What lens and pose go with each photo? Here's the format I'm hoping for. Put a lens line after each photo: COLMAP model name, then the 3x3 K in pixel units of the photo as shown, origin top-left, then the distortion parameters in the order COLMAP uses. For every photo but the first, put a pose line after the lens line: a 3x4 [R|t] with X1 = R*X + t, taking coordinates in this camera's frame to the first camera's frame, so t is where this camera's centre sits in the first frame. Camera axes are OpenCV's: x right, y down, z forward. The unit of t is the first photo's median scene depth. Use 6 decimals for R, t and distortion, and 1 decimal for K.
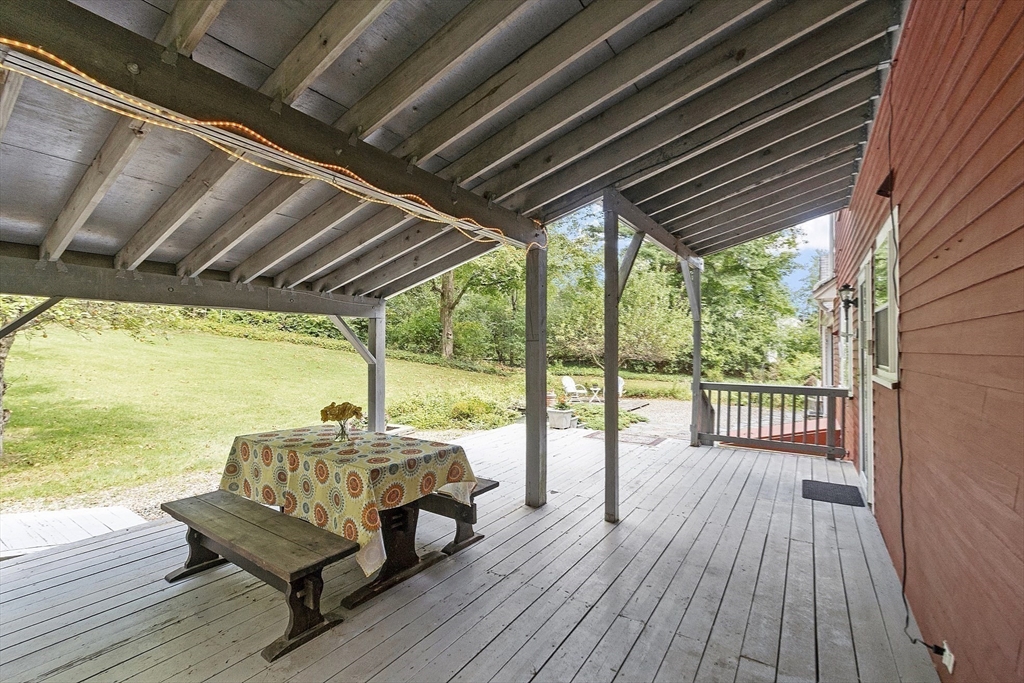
lens RADIAL K [[446.6, 0, 504.0], [0, 446.6, 342.8], [0, 0, 1]] dist [0.001236, 0.000426]
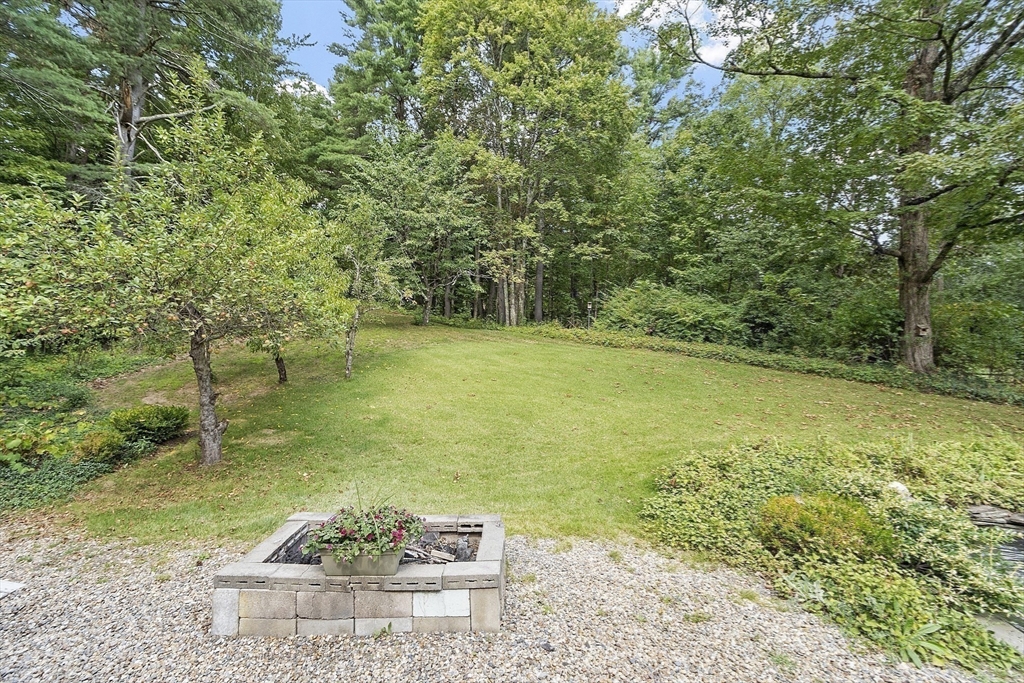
lens RADIAL K [[446.6, 0, 504.7], [0, 446.6, 339.4], [0, 0, 1]] dist [0.001236, 0.000426]
pose [[0.569776, -0.037976, -0.820922, 0.038218], [0.018888, 0.999273, -0.033117, 0.002558], [0.821583, 0.003364, 0.570079, 0.277350]]
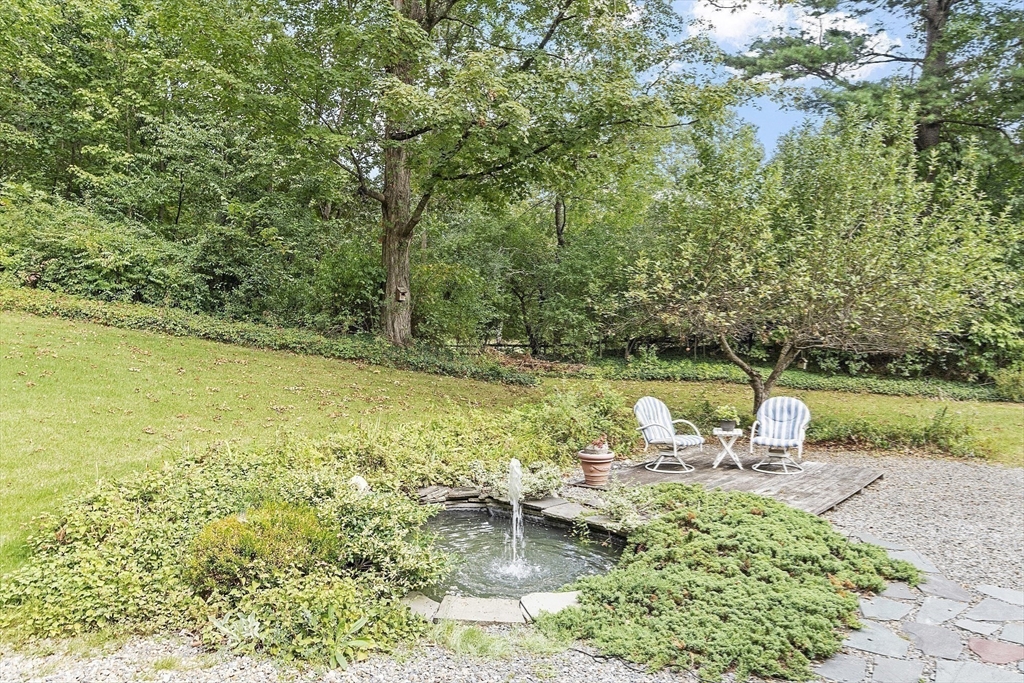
lens RADIAL K [[743.1, 0, 511.0], [0, 743.1, 337.7], [0, 0, 1]] dist [0.007012, -0.004867]
pose [[0.996401, -0.005813, -0.084567, 0.055357], [0.008626, 0.999420, 0.032929, 0.003066], [0.084326, -0.033540, 0.995874, 0.264673]]
